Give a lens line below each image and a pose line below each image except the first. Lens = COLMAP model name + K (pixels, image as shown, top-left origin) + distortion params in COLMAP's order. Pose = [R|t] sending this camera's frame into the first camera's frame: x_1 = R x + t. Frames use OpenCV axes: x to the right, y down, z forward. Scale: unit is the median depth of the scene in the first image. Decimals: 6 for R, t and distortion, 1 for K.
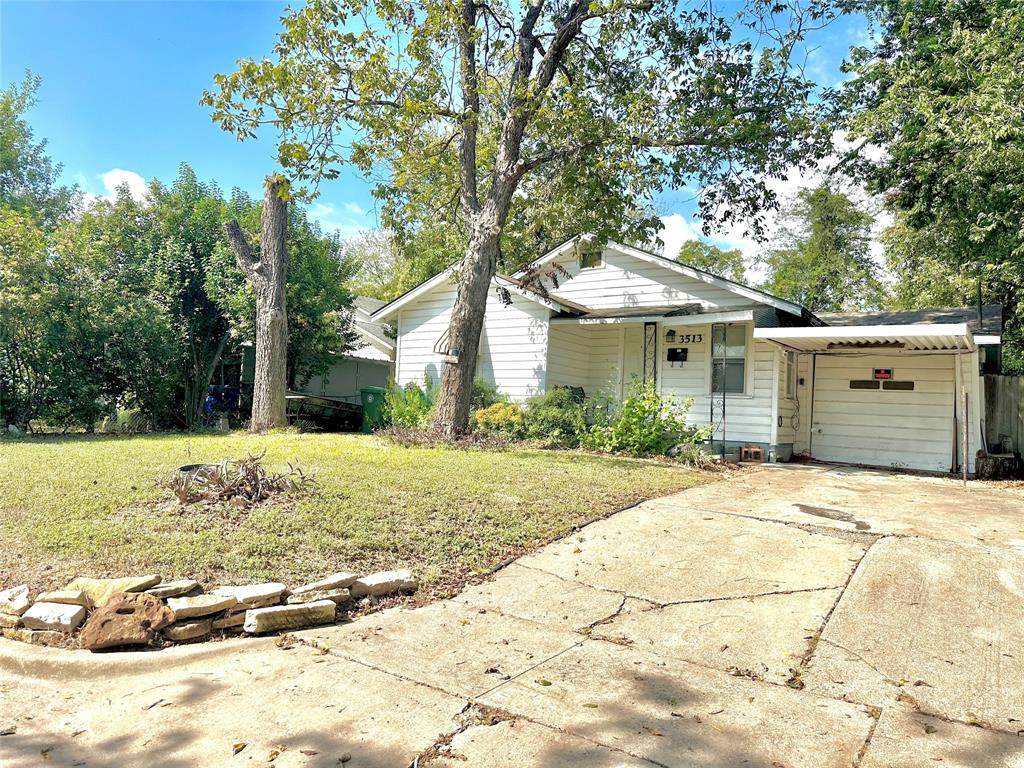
lens RADIAL K [[709.8, 0, 512.0], [0, 709.8, 384.0], [0, 0, 1]] dist [0.093209, -0.004316]
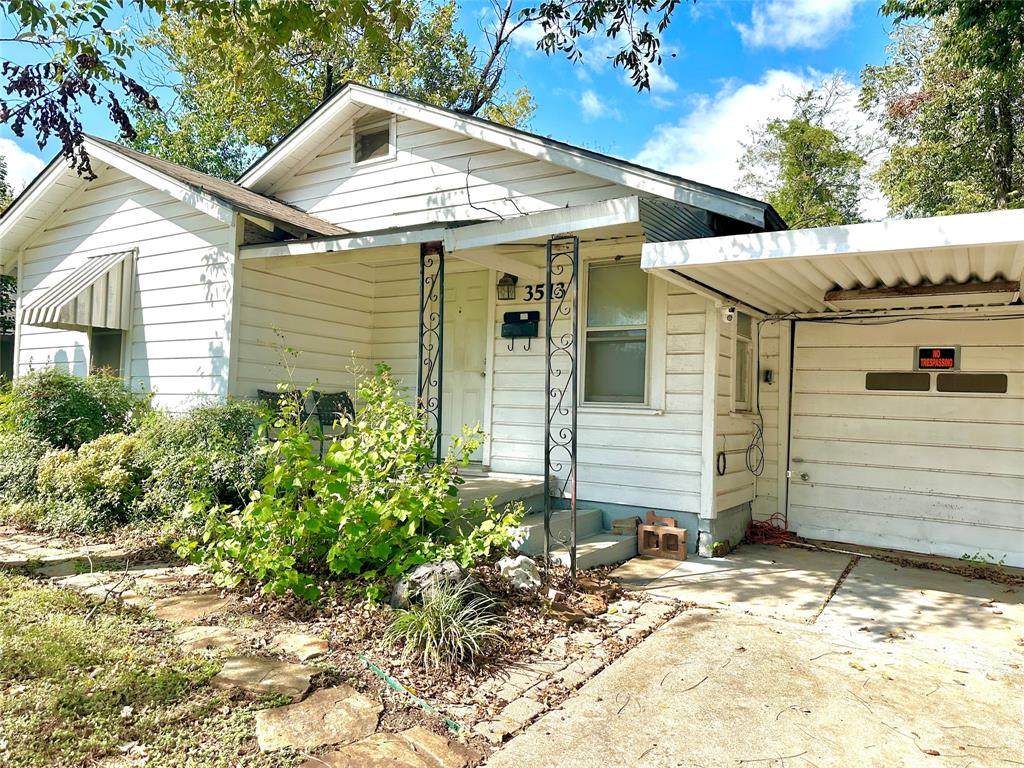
lens RADIAL K [[709.8, 0, 512.0], [0, 709.8, 384.0], [0, 0, 1]] dist [0.093209, -0.004316]
pose [[0.999479, -0.013207, 0.029451, 0.217990], [0.012815, 0.999827, 0.013453, -0.007002], [-0.029624, -0.013068, 0.999476, 0.526335]]
